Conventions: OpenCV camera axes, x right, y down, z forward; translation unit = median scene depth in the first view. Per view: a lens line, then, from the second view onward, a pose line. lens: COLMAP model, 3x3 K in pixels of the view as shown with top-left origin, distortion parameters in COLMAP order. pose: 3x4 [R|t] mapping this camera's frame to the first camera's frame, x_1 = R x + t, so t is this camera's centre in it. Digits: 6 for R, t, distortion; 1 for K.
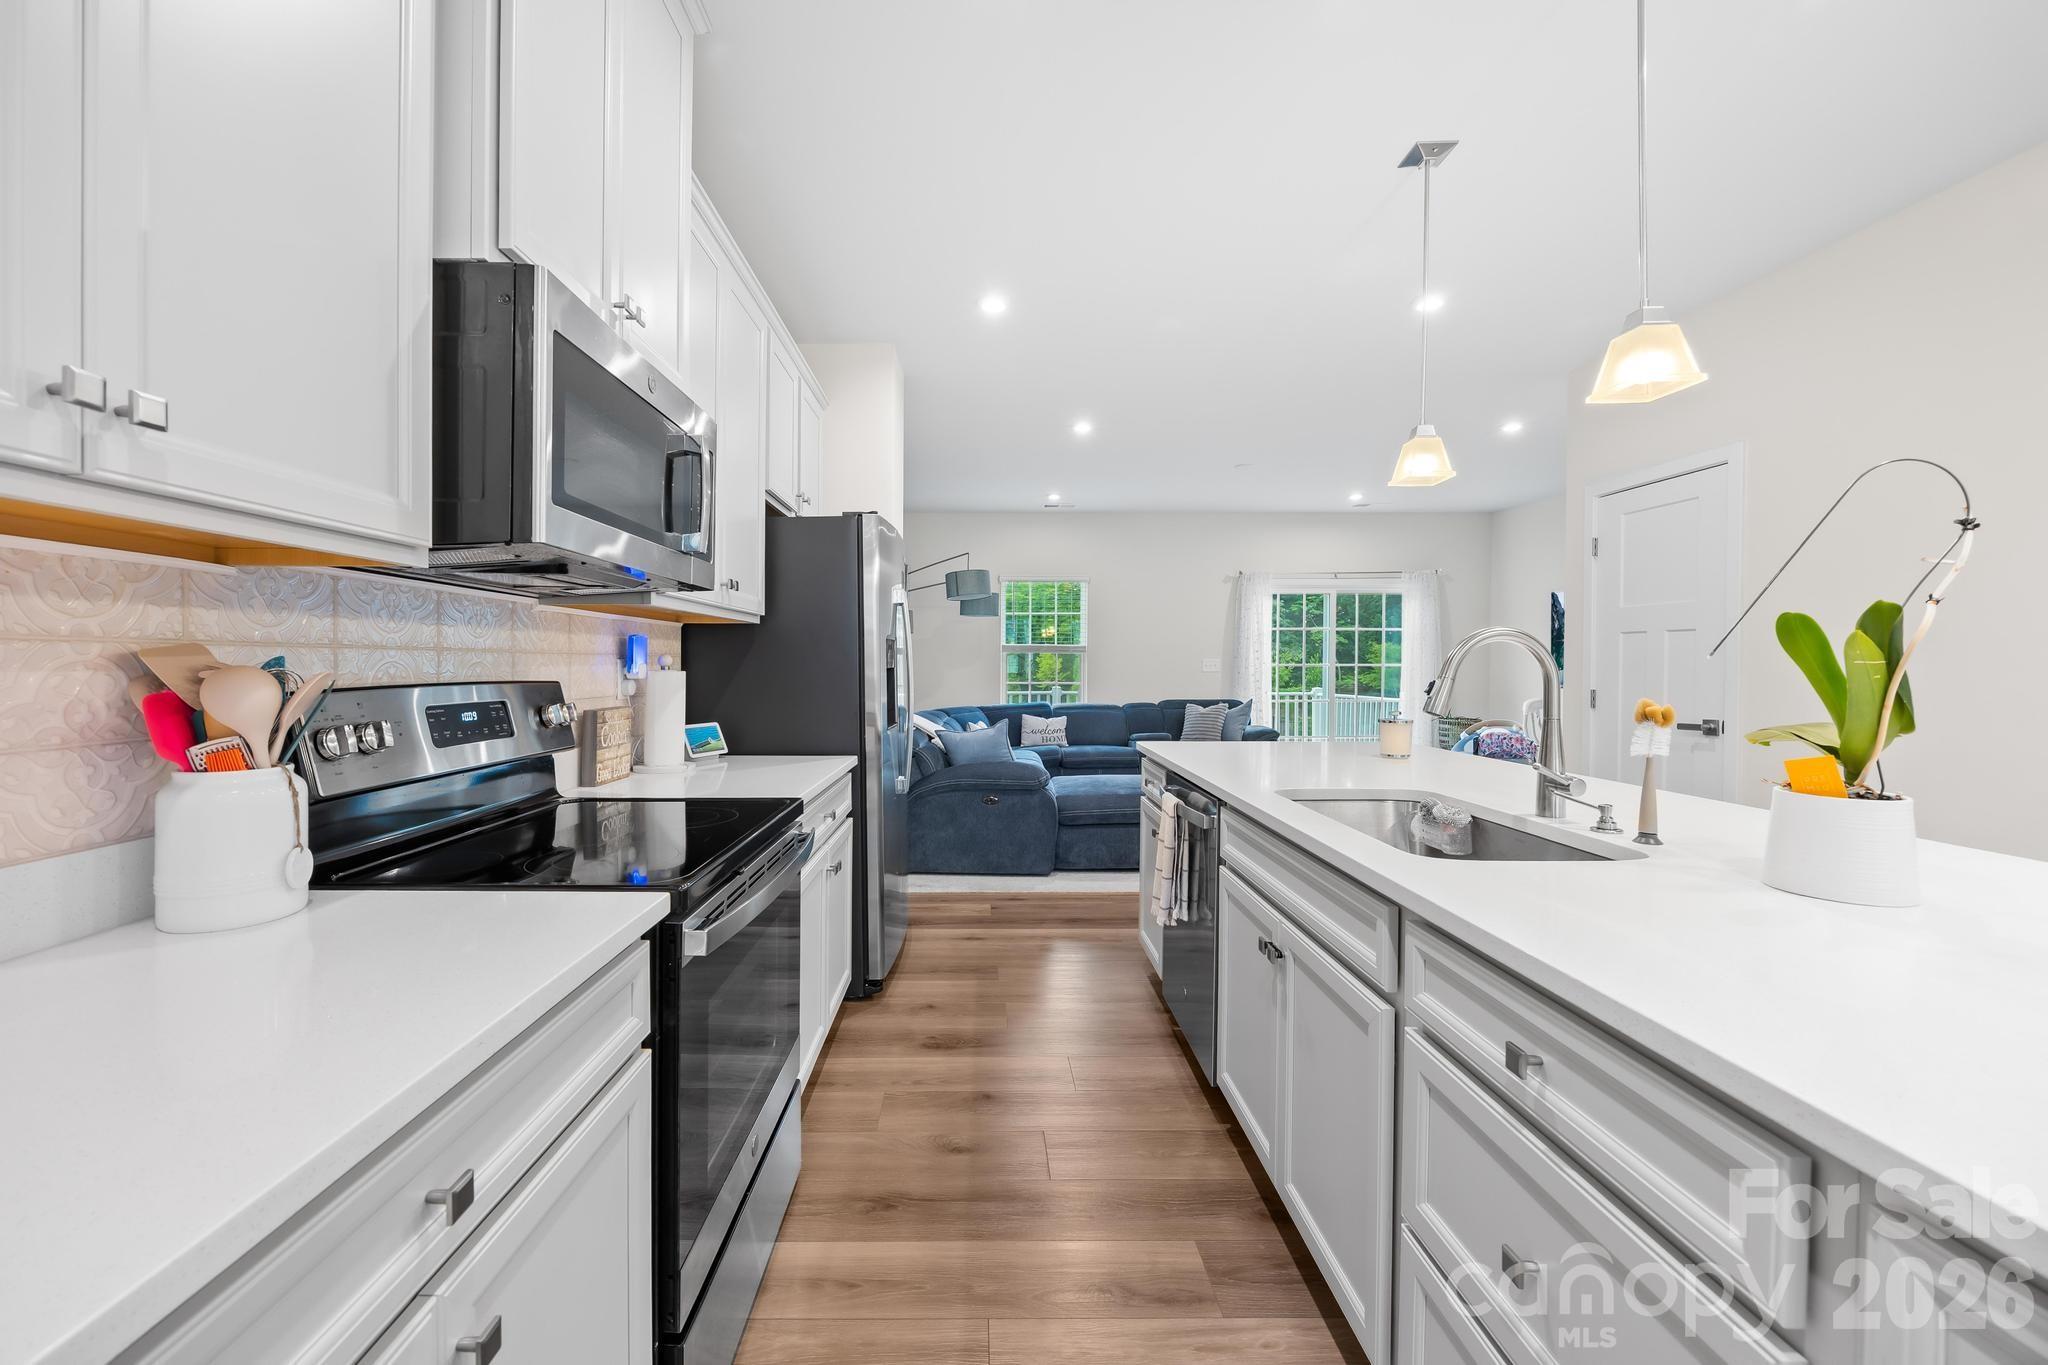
lens RADIAL K [[809.8, 0, 990.3], [0, 809.8, 676.5], [0, 0, 1]] dist [-0.002603, 0.000686]
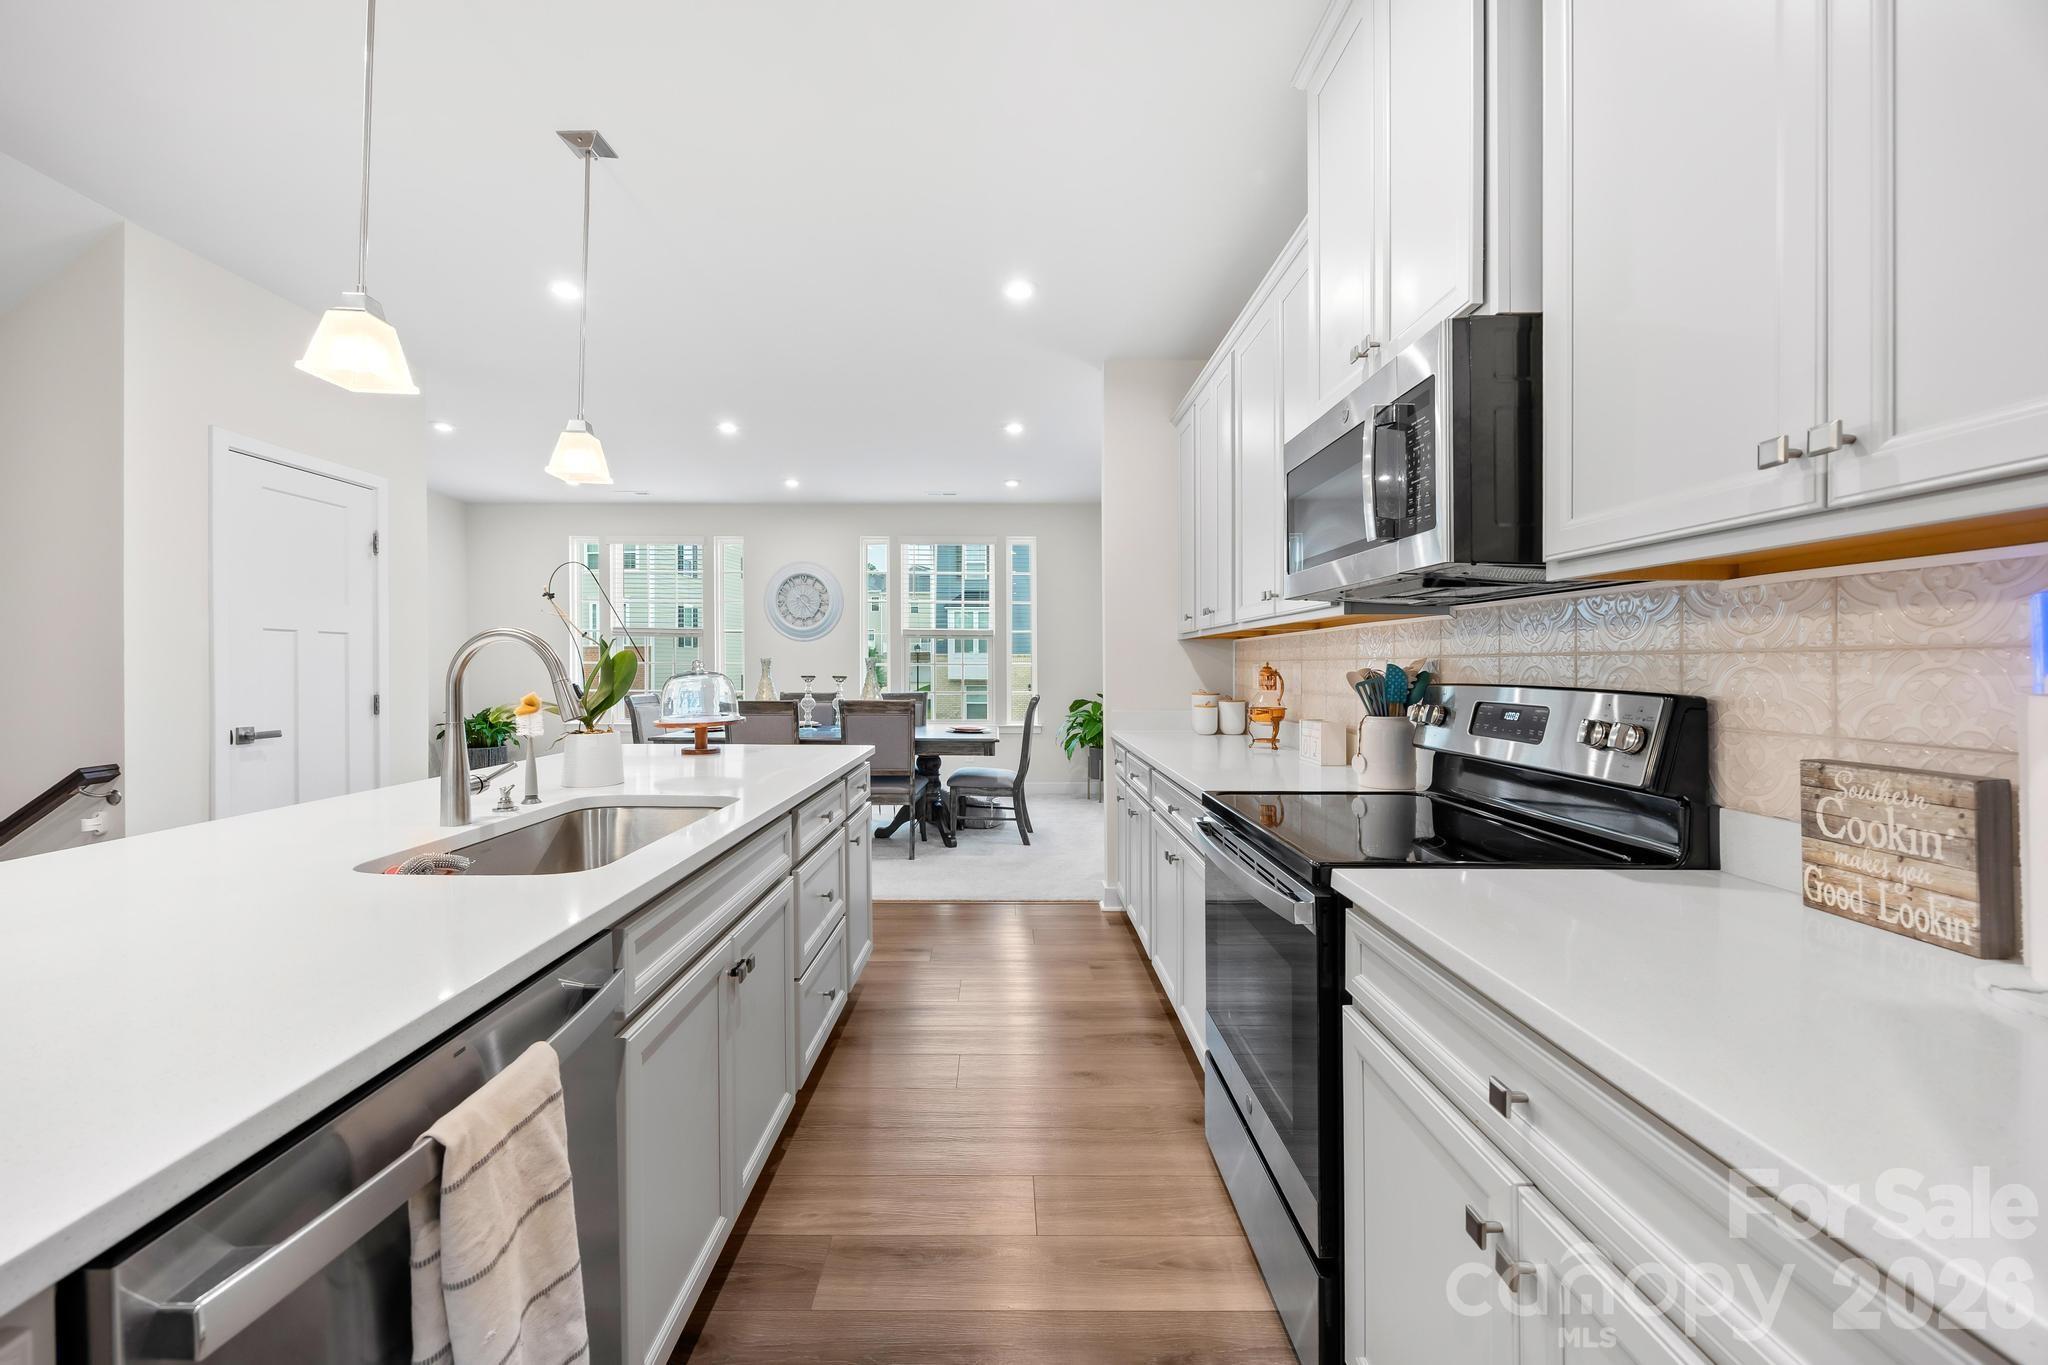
lens RADIAL K [[792.2, 0, 997.3], [0, 792.2, 667.0], [0, 0, 1]] dist [-0.003189, 0.000782]
pose [[-0.999764, -0.003761, 0.021411, 0.007144], [-0.003359, 0.999818, 0.018784, -0.007687], [-0.021478, 0.018707, -0.999594, 0.455968]]
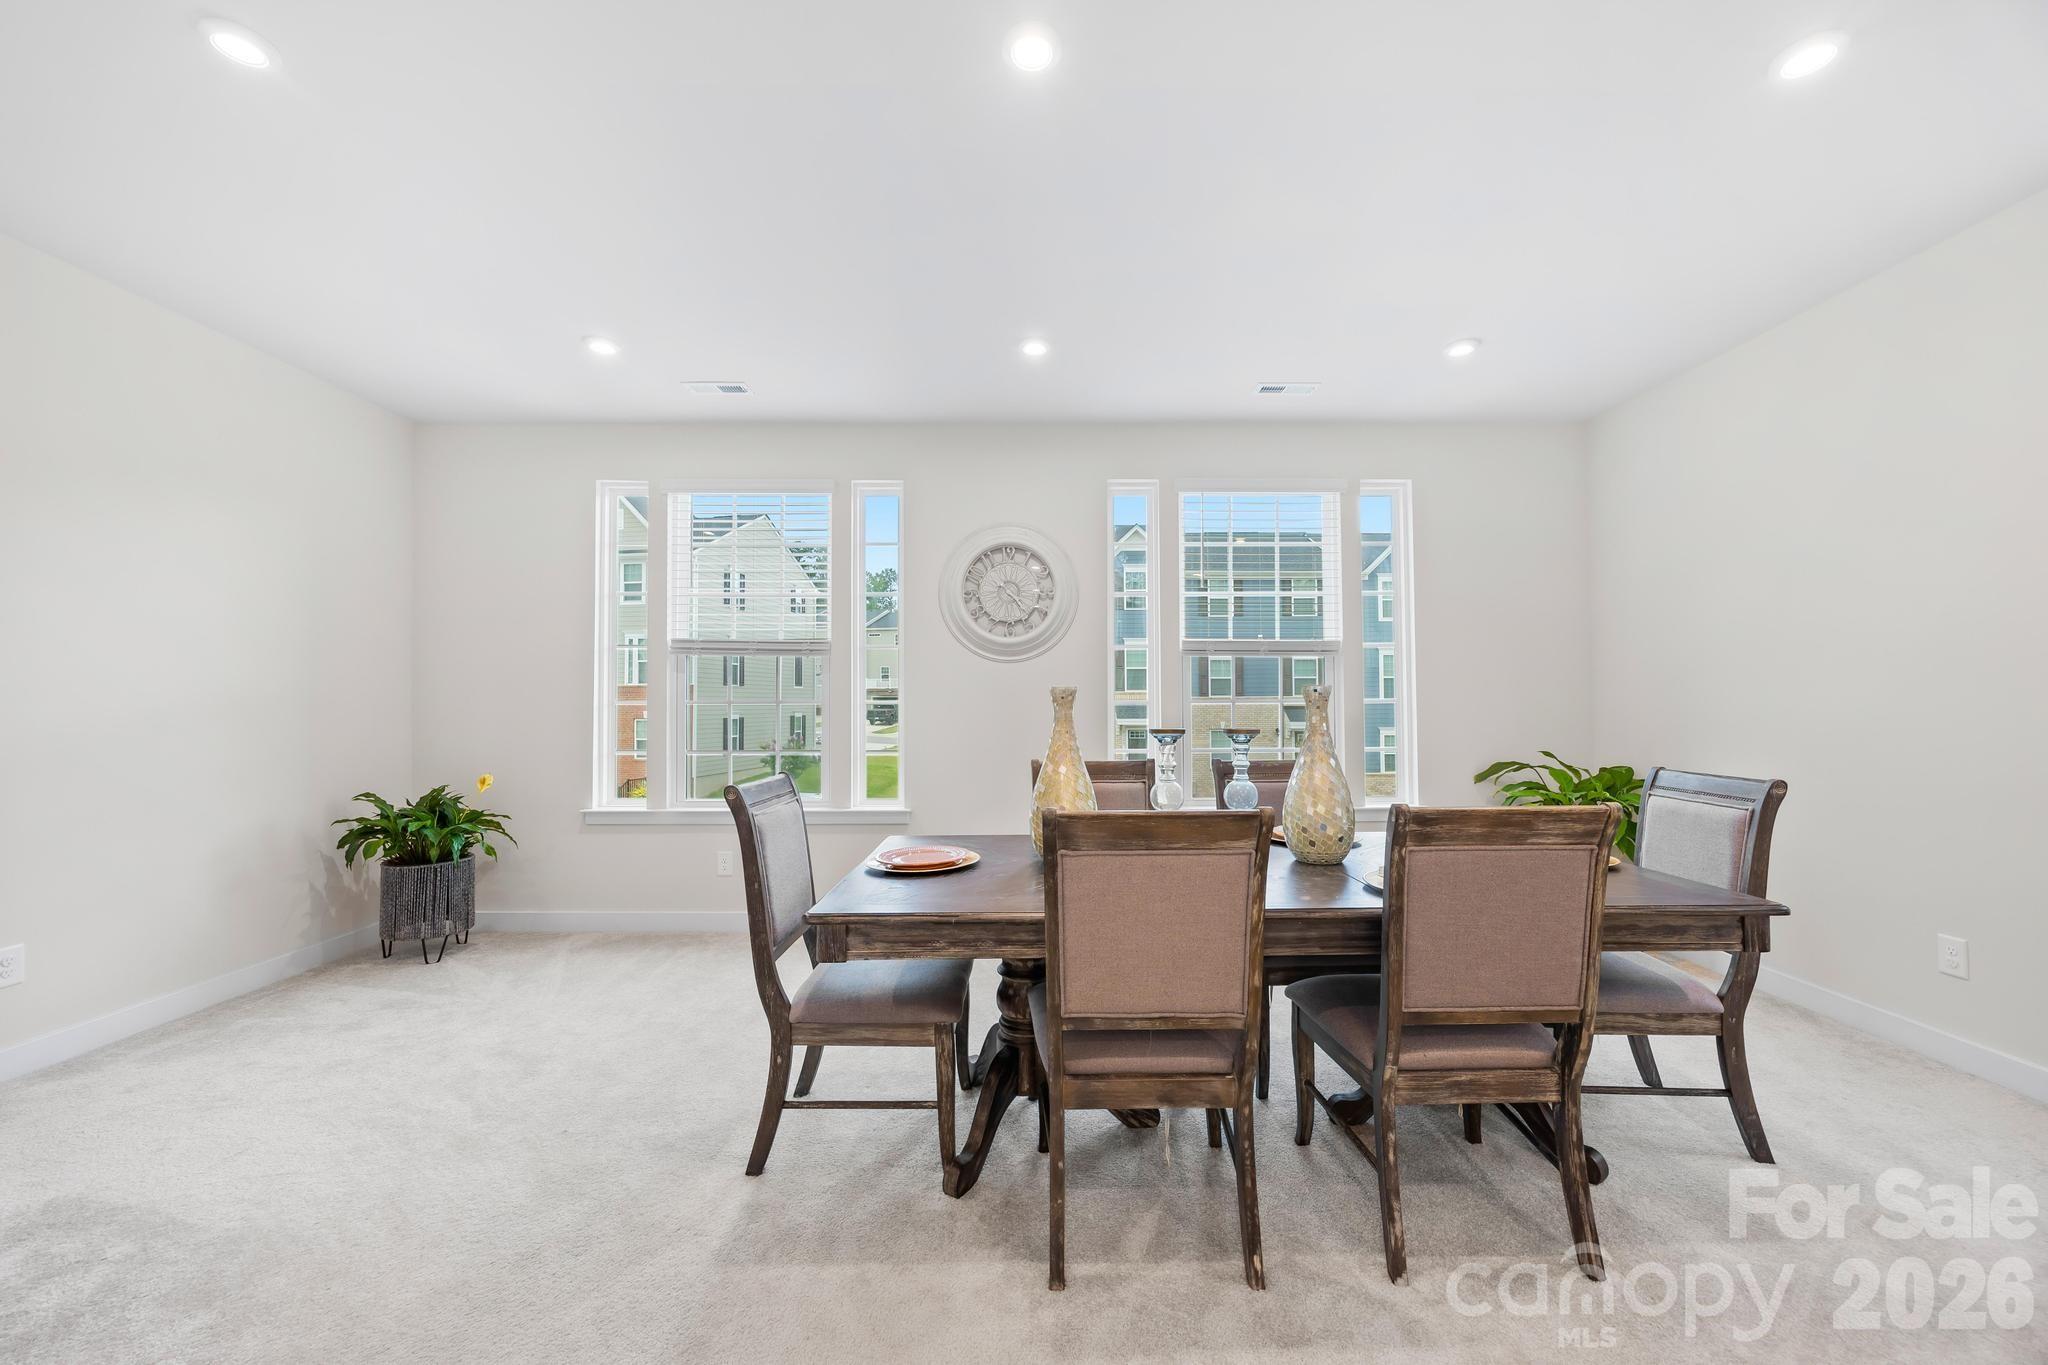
lens RADIAL K [[797.0, 0, 1045.0], [0, 797.0, 669.4], [0, 0, 1]] dist [0.003359, 0.000166]
pose [[-0.999983, 0.004318, 0.003897, 0.260425], [0.004214, 0.999647, -0.026235, 0.000072], [-0.004009, -0.026218, -0.999648, 0.005788]]
